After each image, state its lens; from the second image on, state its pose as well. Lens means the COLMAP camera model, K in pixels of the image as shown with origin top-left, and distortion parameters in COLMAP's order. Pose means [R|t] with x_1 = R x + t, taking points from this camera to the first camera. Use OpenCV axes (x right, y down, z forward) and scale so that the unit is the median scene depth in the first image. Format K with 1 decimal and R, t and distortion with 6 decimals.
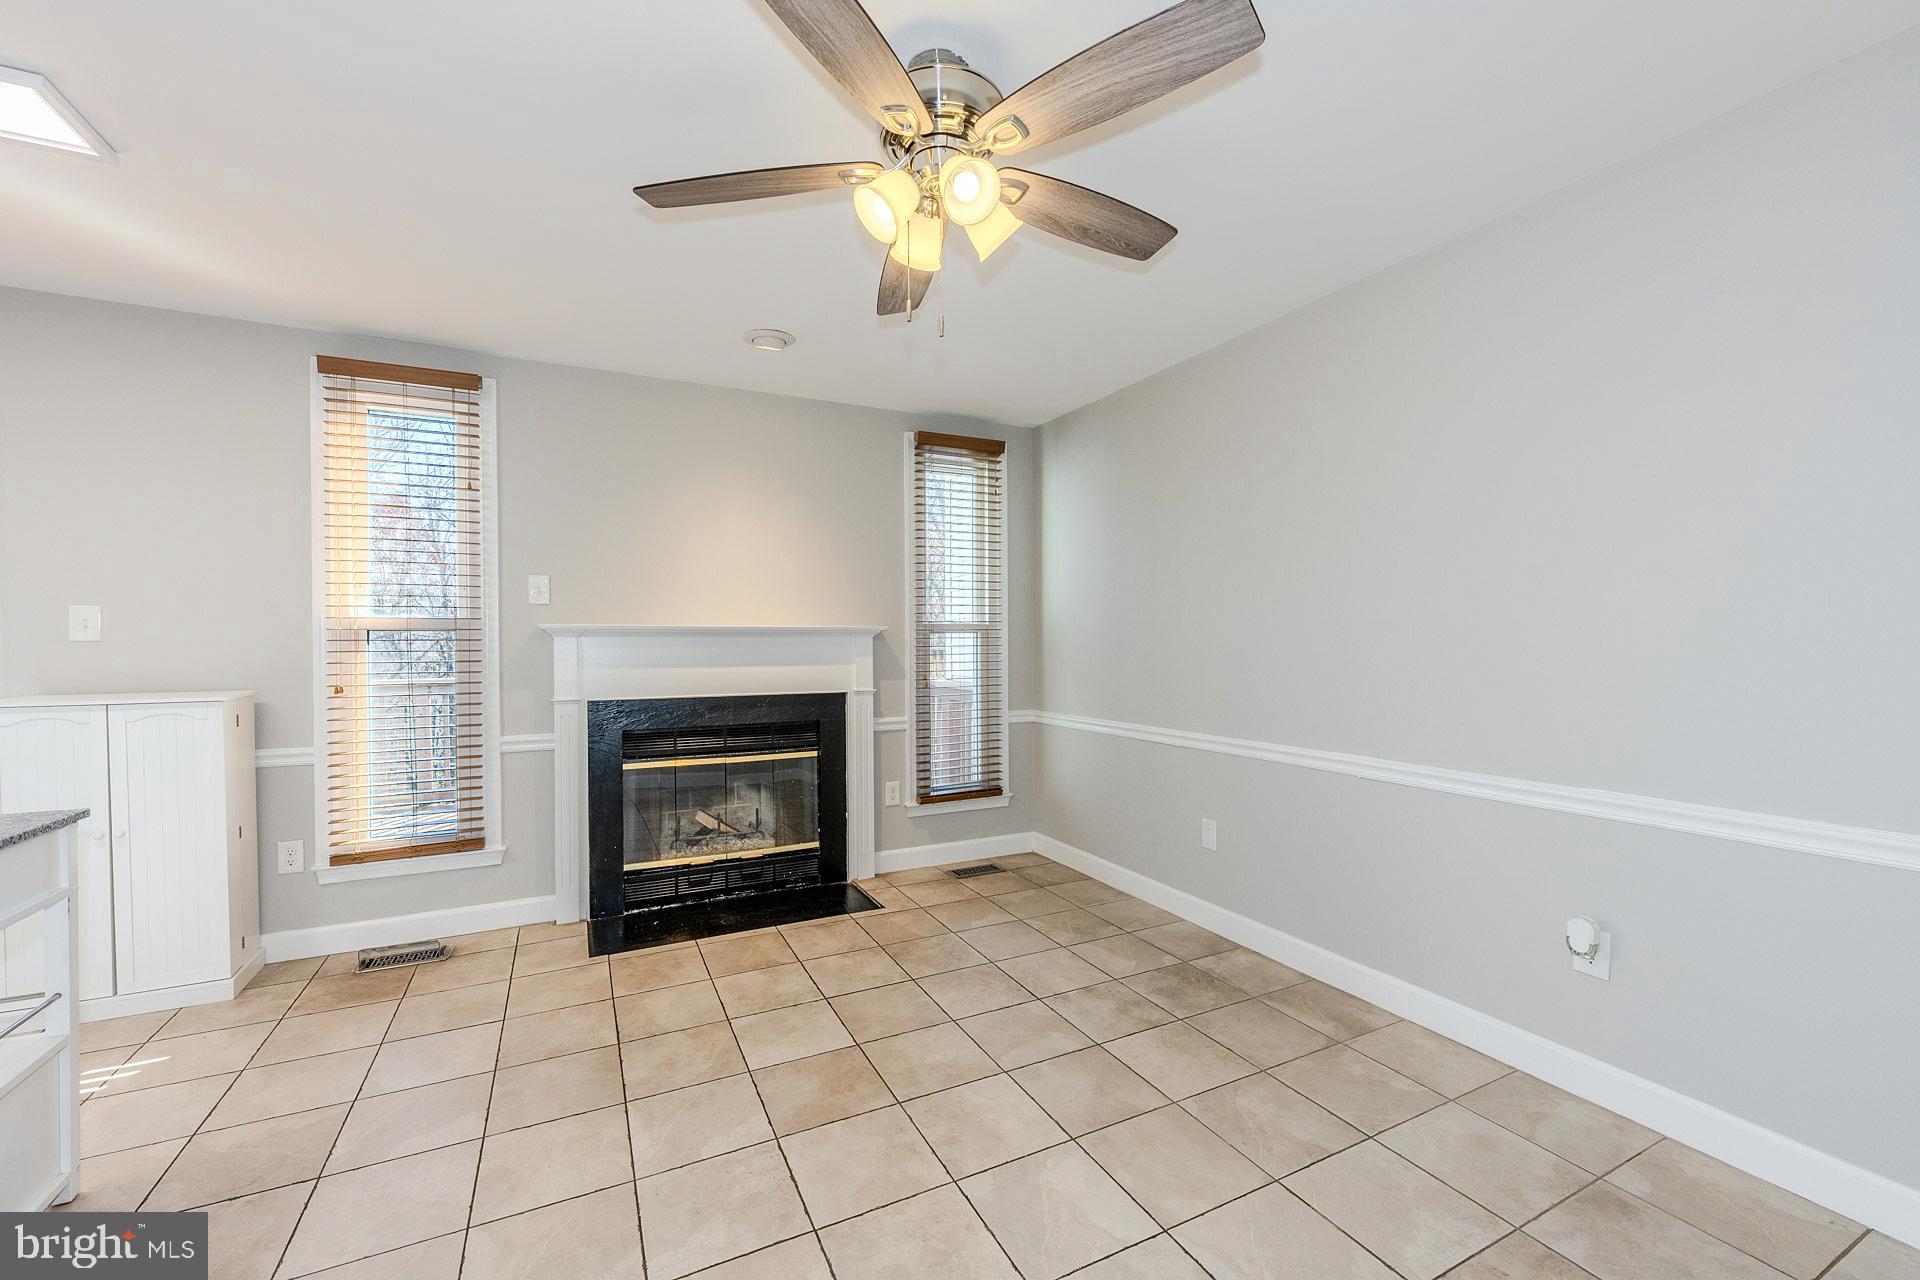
lens RADIAL K [[762.9, 0, 944.1], [0, 762.9, 655.0], [0, 0, 1]] dist [-0.007585, 0.003956]
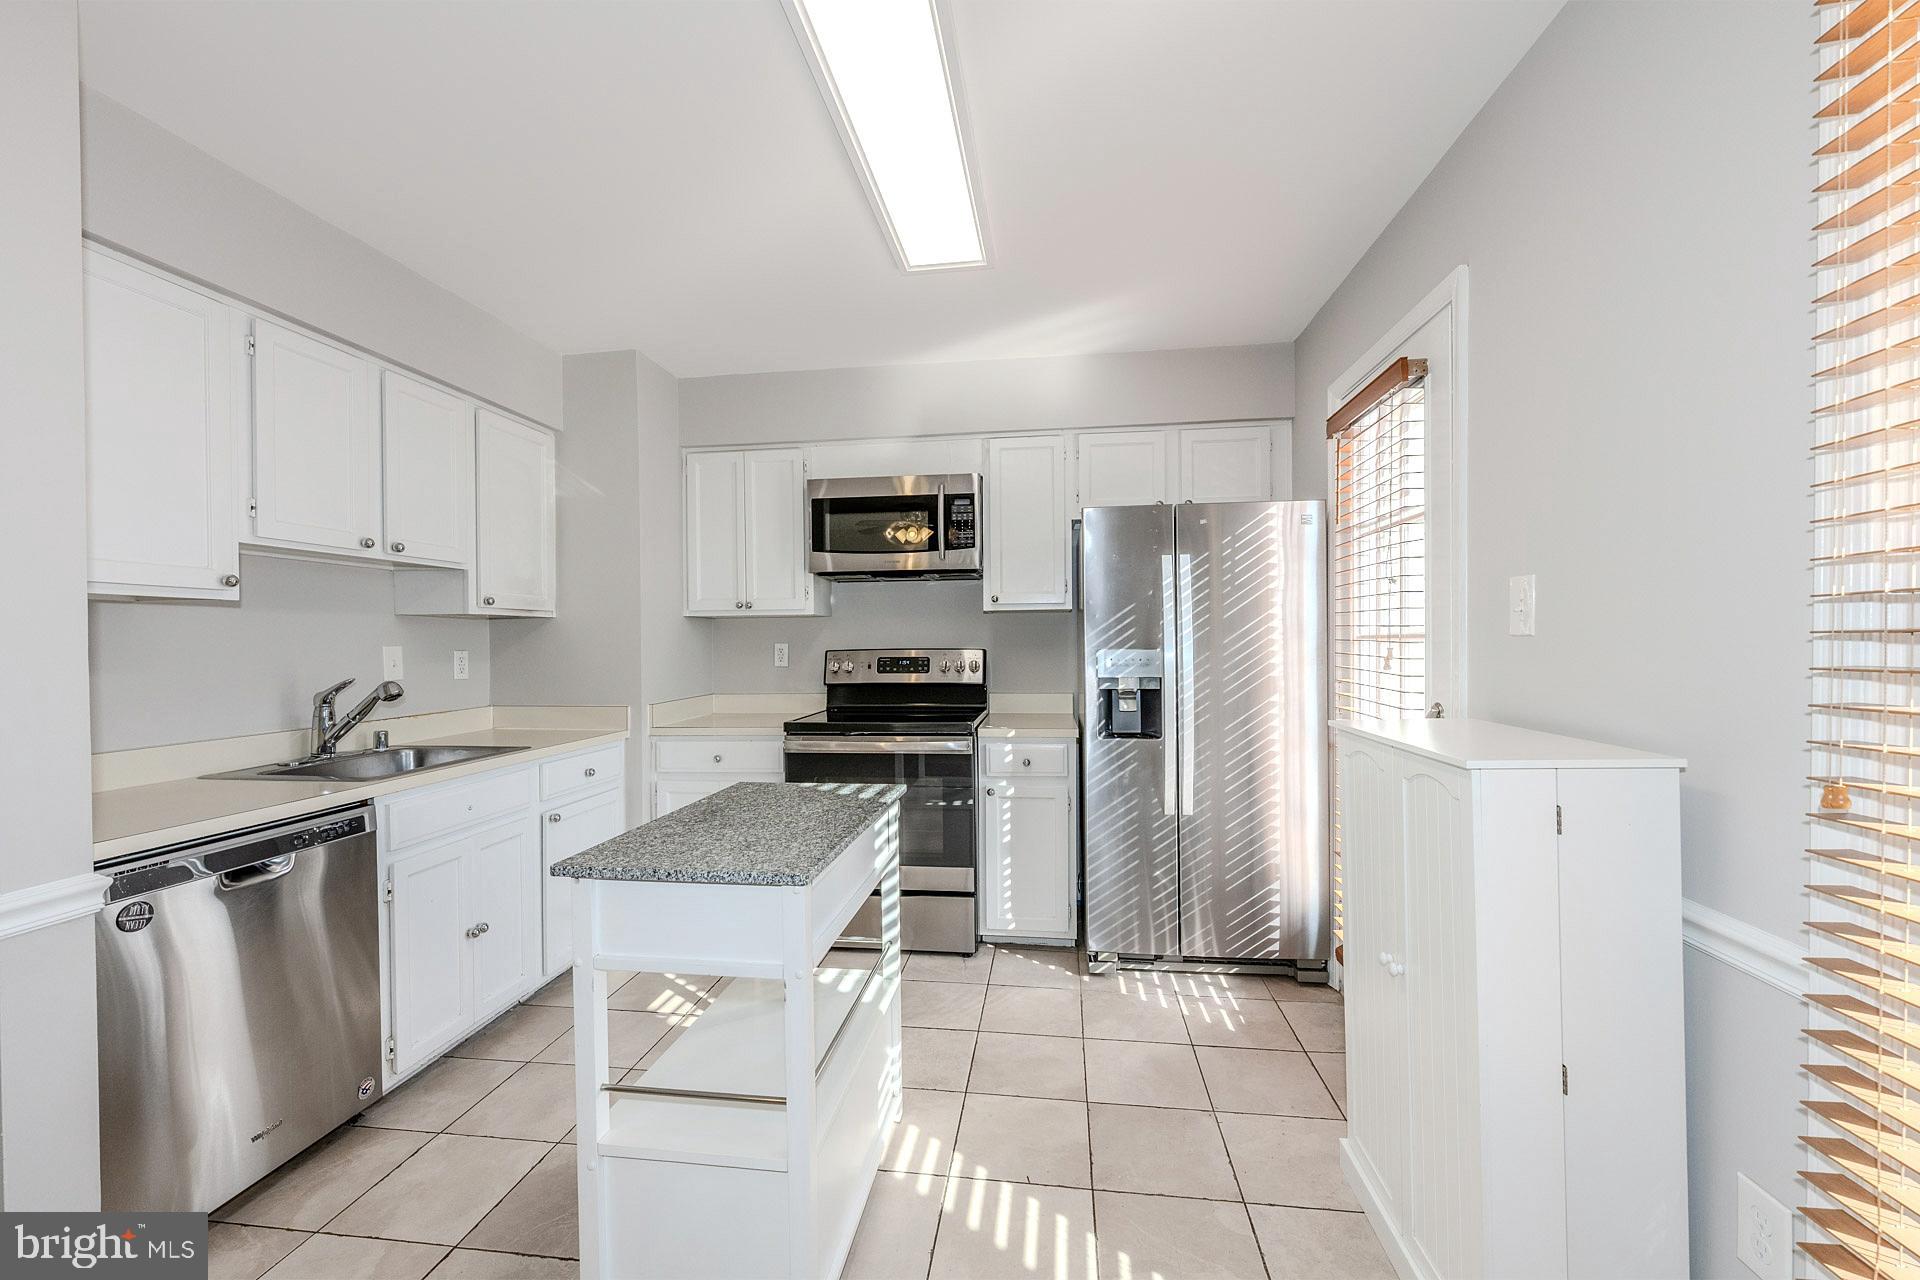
lens RADIAL K [[762.9, 0, 947.8], [0, 762.9, 642.2], [0, 0, 1]] dist [-0.007585, 0.003956]
pose [[-0.561808, 0.013089, -0.827164, -0.353914], [-0.000687, 0.999867, 0.016288, -0.020559], [0.827268, 0.009719, -0.561724, 0.888085]]
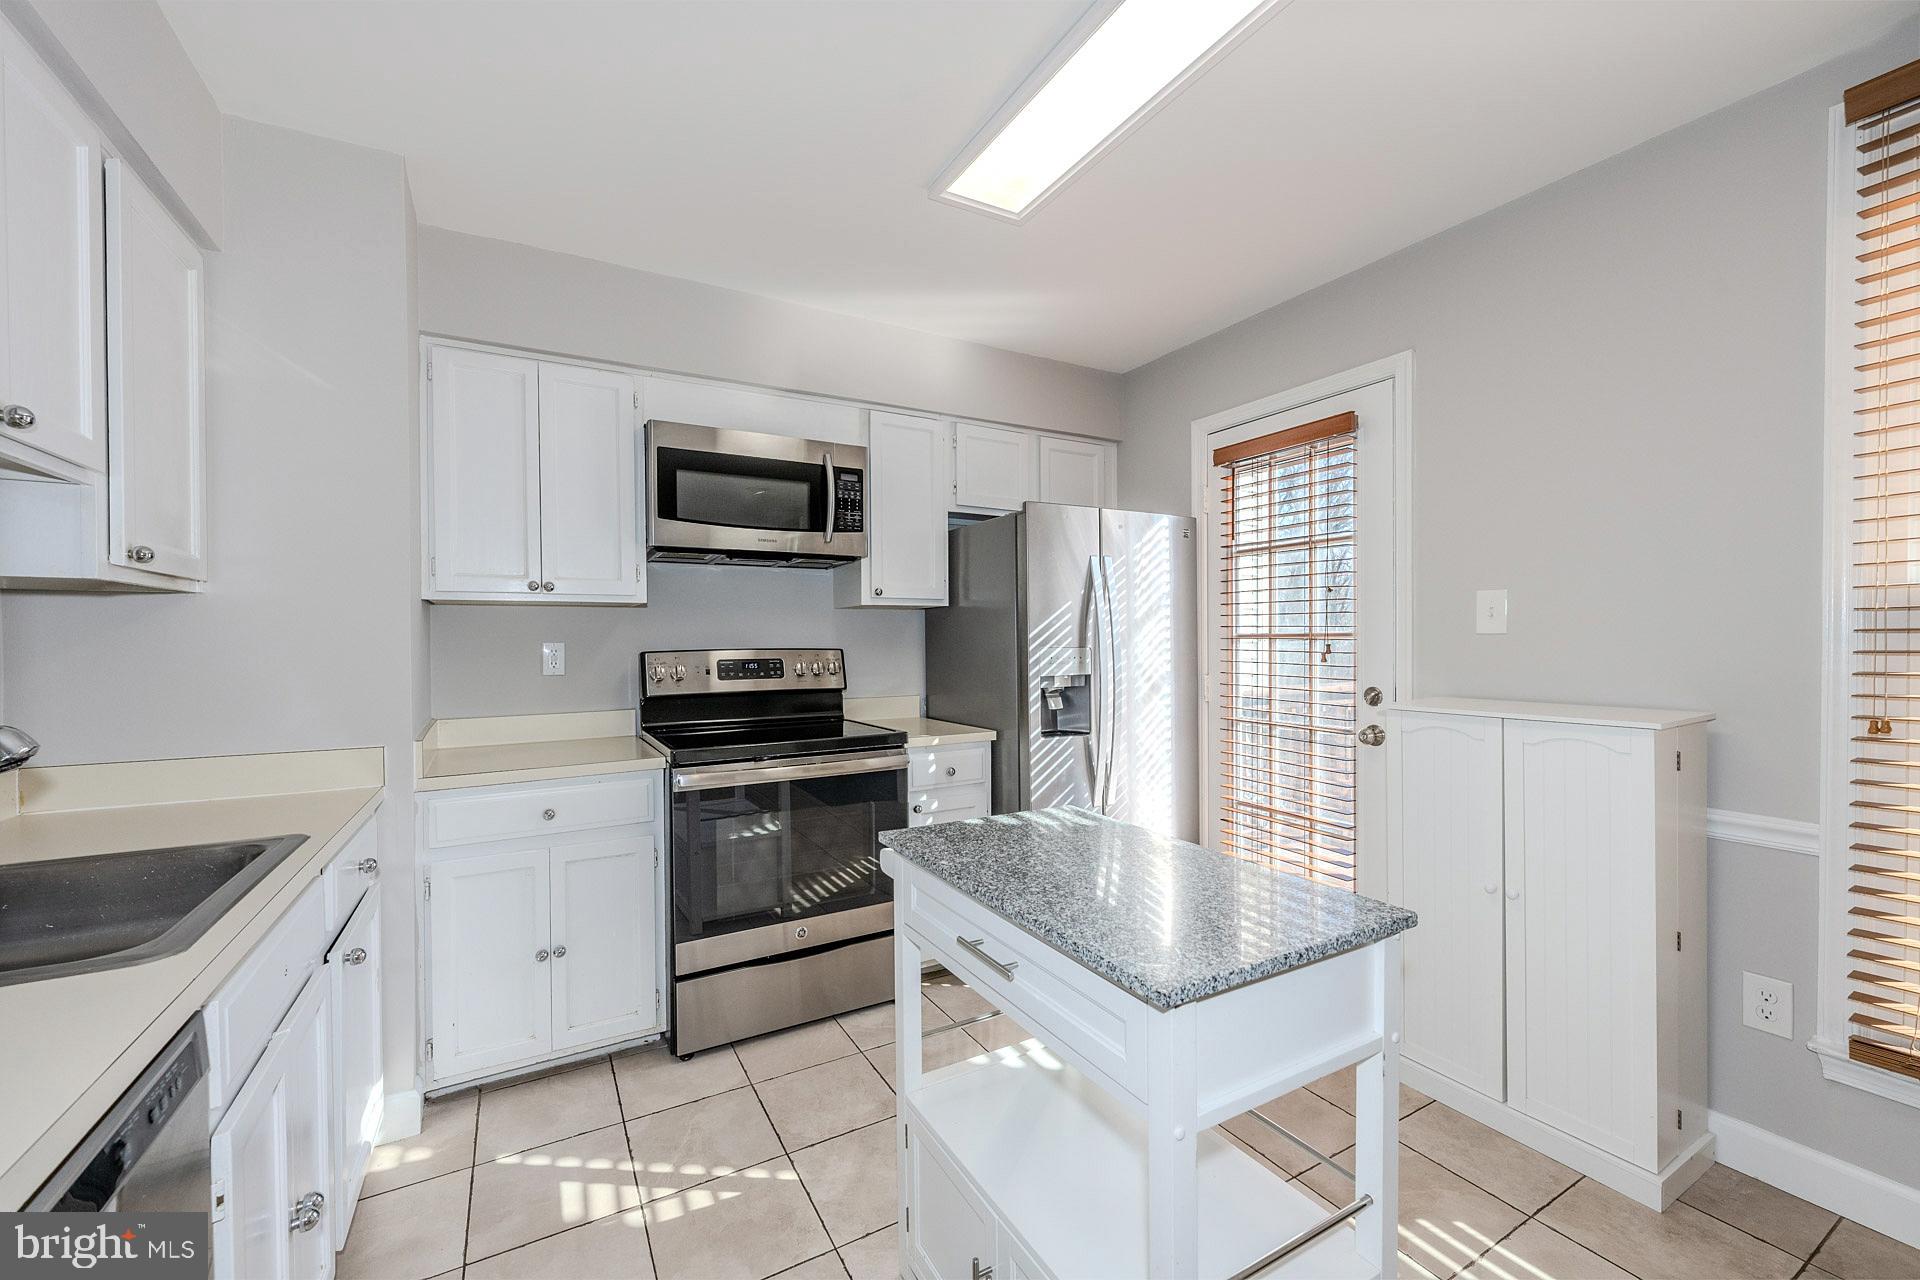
lens RADIAL K [[762.9, 0, 950.6], [0, 762.9, 646.6], [0, 0, 1]] dist [-0.007585, 0.003956]
pose [[0.054275, 0.014820, -0.998416, -0.323087], [-0.009084, 0.999856, 0.014348, -0.009808], [0.998485, 0.008291, 0.054401, 0.350717]]
